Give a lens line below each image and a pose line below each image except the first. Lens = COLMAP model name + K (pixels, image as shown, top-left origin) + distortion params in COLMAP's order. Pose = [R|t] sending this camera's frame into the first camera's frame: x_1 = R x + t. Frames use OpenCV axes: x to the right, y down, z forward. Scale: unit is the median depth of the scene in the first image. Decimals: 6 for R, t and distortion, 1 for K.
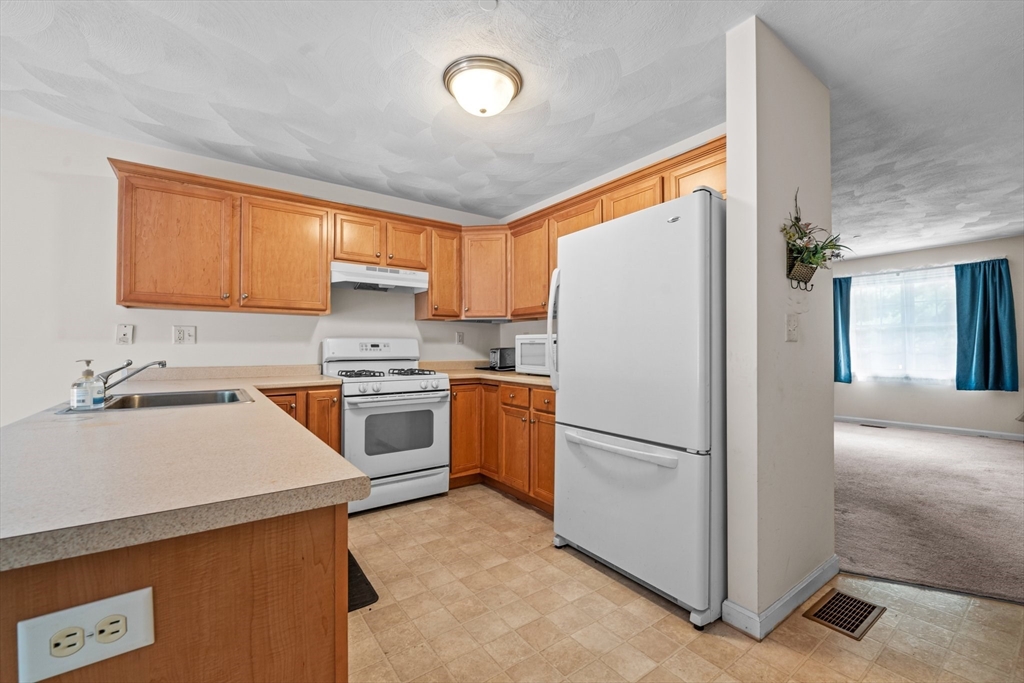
lens RADIAL K [[423.5, 0, 517.6], [0, 423.5, 344.7], [0, 0, 1]] dist [-0.002820, -0.002197]
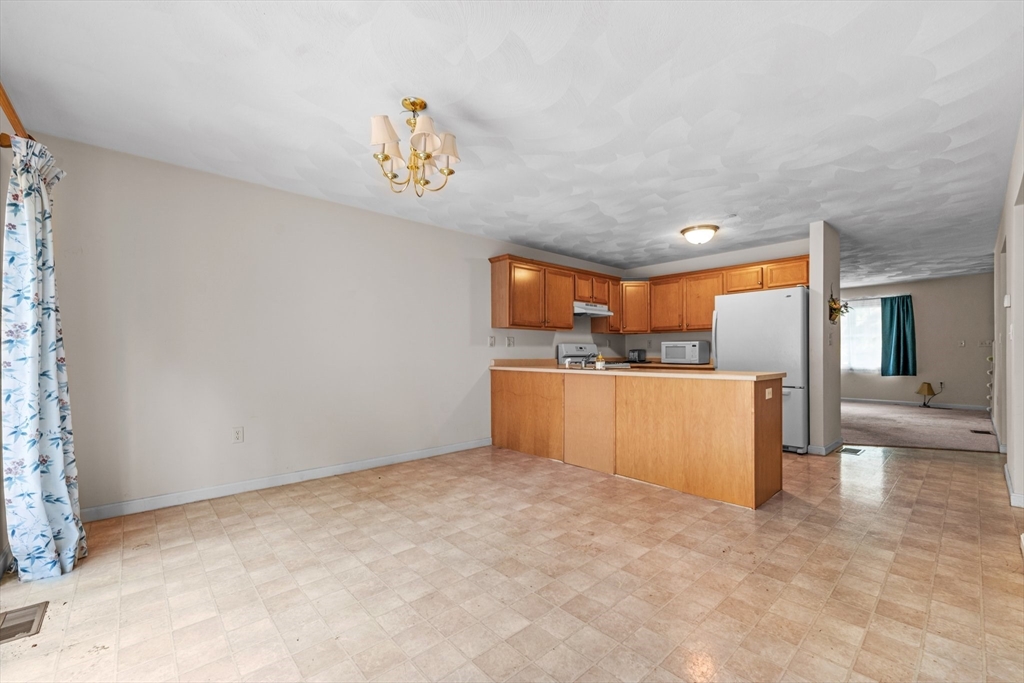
lens RADIAL K [[423.5, 0, 509.4], [0, 423.5, 354.7], [0, 0, 1]] dist [-0.002820, -0.002197]
pose [[0.995205, -0.003120, 0.097759, -0.877493], [0.002059, 0.999938, 0.010946, 0.010894], [-0.097787, -0.010692, 0.995150, -0.768588]]
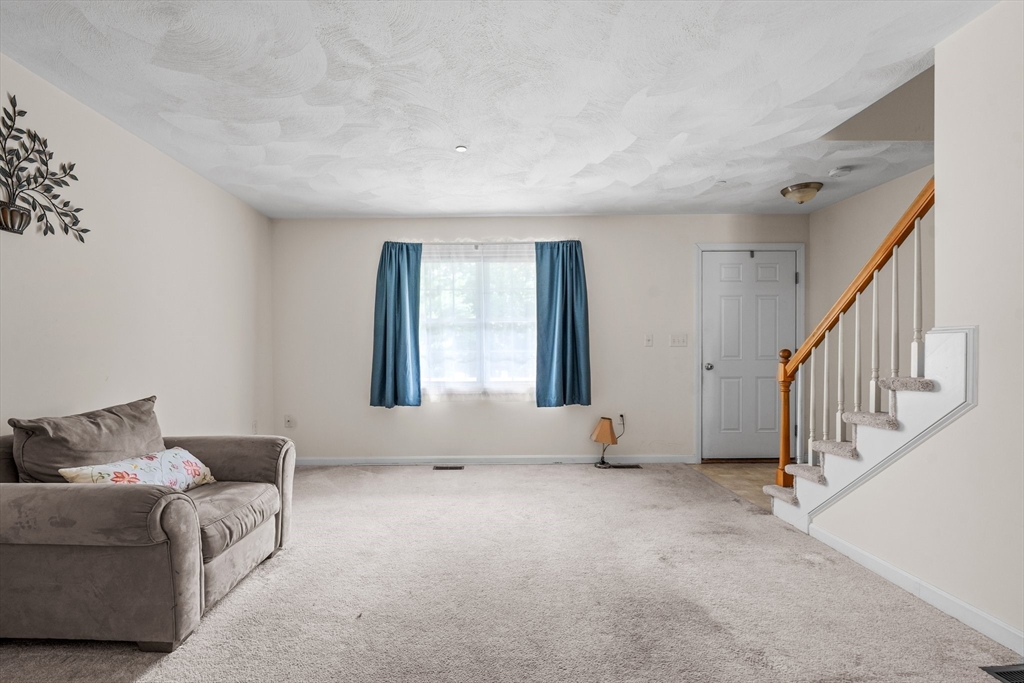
lens RADIAL K [[423.5, 0, 514.0], [0, 423.5, 348.4], [0, 0, 1]] dist [-0.002820, -0.002197]
pose [[0.577581, 0.002545, 0.816330, 0.668837], [-0.002848, 0.999995, -0.001103, 0.004969], [-0.816329, -0.001688, 0.577585, 1.000457]]
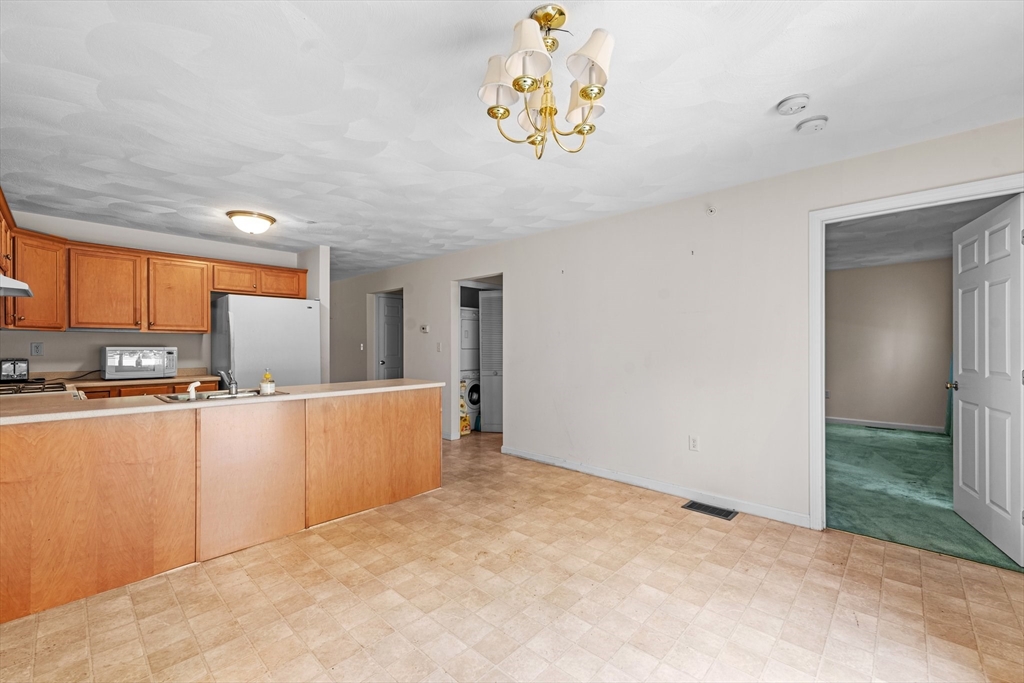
lens RADIAL K [[423.5, 0, 522.1], [0, 423.5, 347.0], [0, 0, 1]] dist [-0.002820, -0.002197]
pose [[-0.208351, -0.000844, 0.978054, -1.462216], [-0.006343, 0.999980, -0.000488, -0.031768], [-0.978034, -0.006306, -0.208352, 0.138864]]
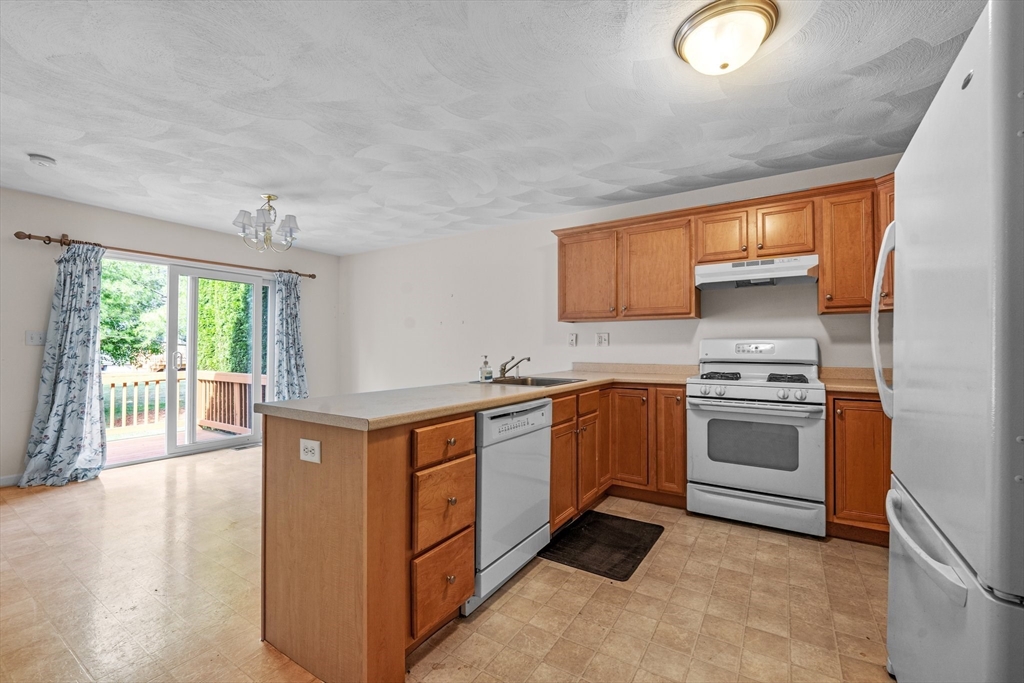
lens RADIAL K [[423.5, 0, 515.9], [0, 423.5, 343.4], [0, 0, 1]] dist [-0.002820, -0.002197]
pose [[0.367813, -0.011246, -0.929832, 0.354539], [0.005606, 0.999936, -0.009876, 0.000906], [0.929883, -0.001580, 0.367852, 0.206503]]
